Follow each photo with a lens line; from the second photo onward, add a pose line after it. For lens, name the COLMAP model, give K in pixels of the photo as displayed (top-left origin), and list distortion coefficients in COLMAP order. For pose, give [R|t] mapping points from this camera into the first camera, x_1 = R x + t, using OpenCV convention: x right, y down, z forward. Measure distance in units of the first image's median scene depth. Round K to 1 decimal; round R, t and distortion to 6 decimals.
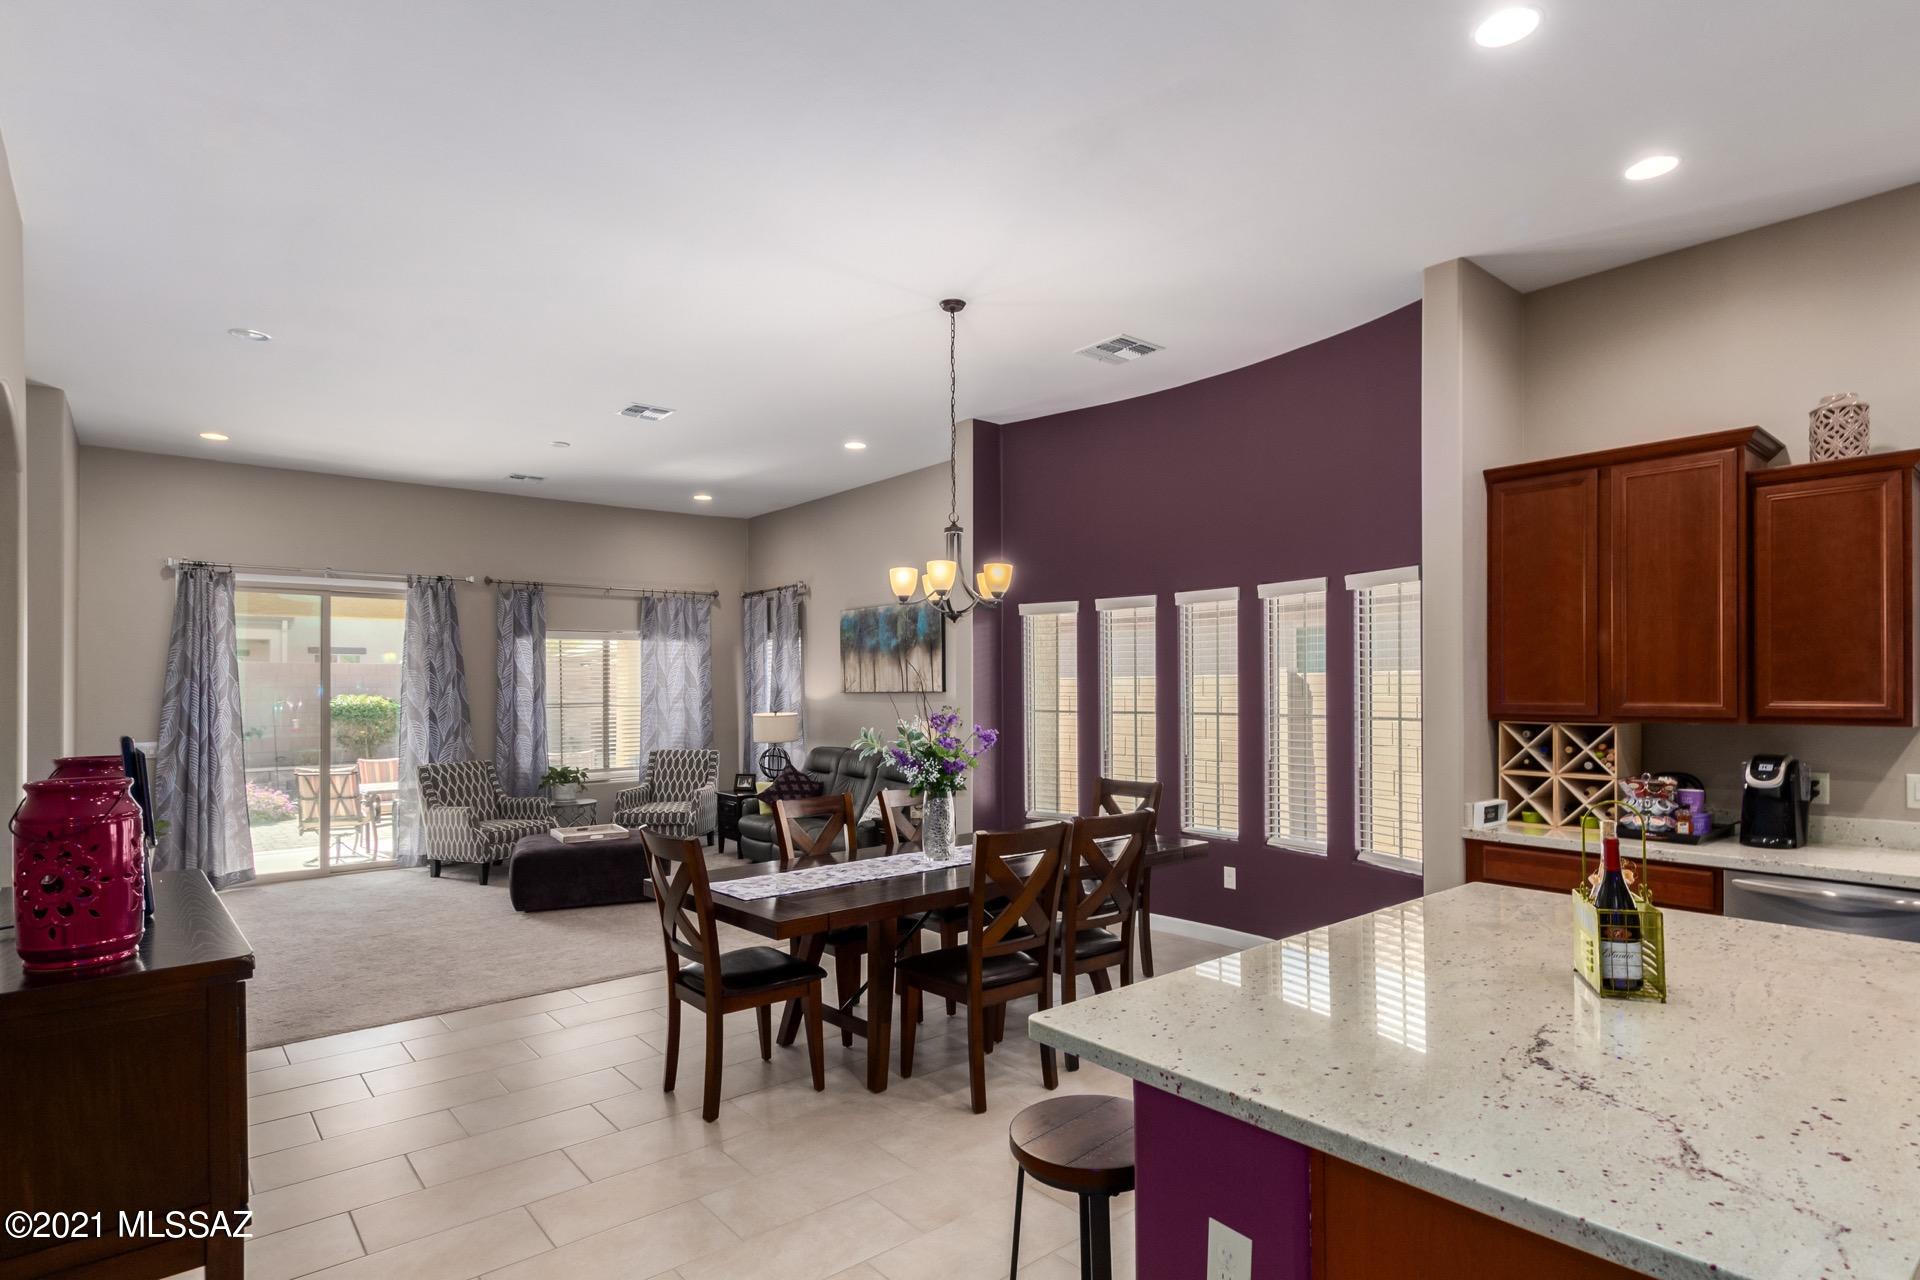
lens RADIAL K [[967.1, 0, 948.3], [0, 967.1, 685.0], [0, 0, 1]] dist [-0.004576, -0.002083]
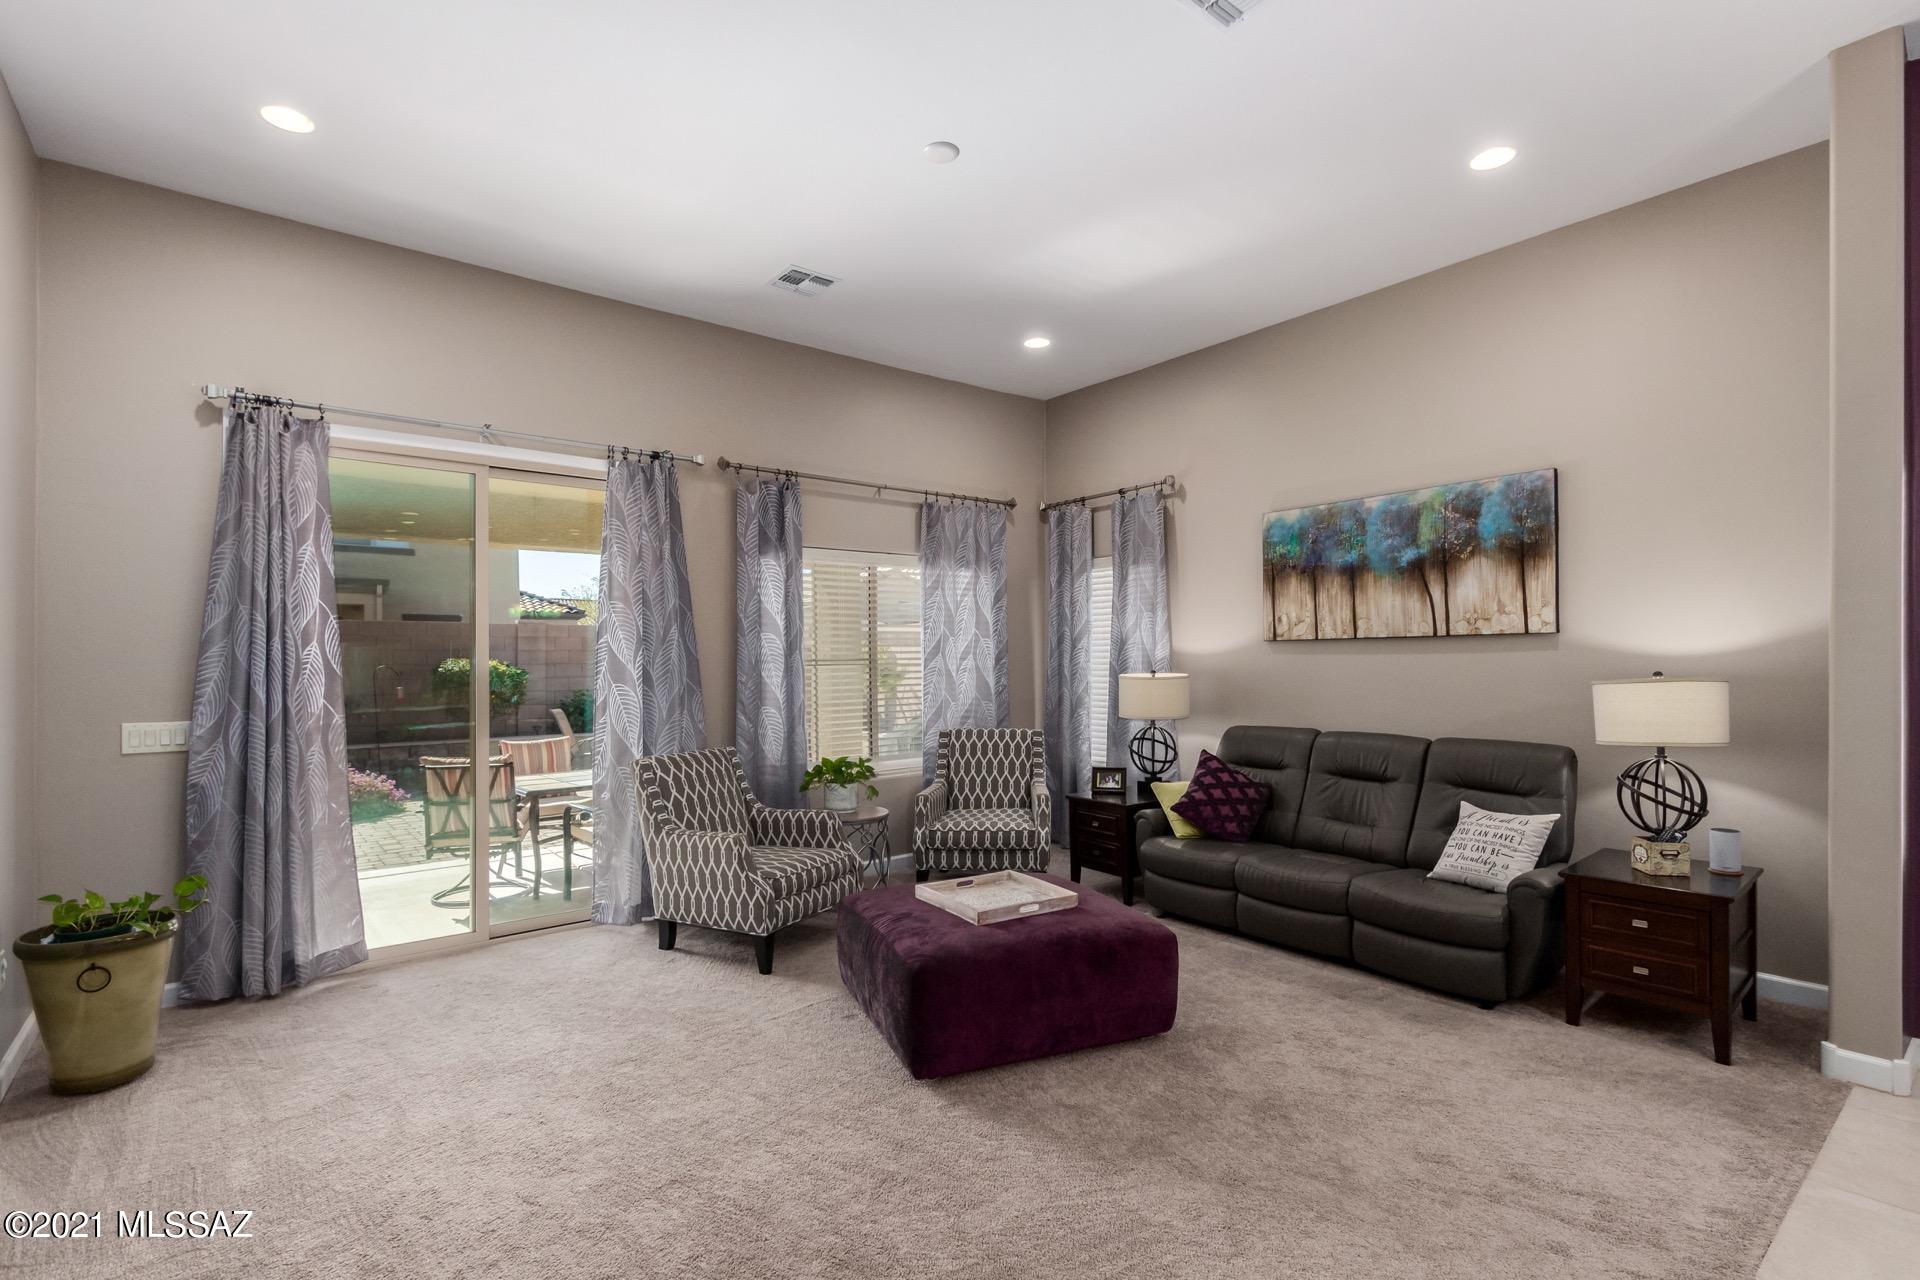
lens RADIAL K [[885.7, 0, 949.5], [0, 885.7, 664.7], [0, 0, 1]] dist [0.000609, -0.000134]
pose [[0.999673, -0.000035, -0.025580, -0.317626], [0.000212, 0.999976, 0.006940, 0.019915], [0.025579, -0.006943, 0.999649, 0.427851]]
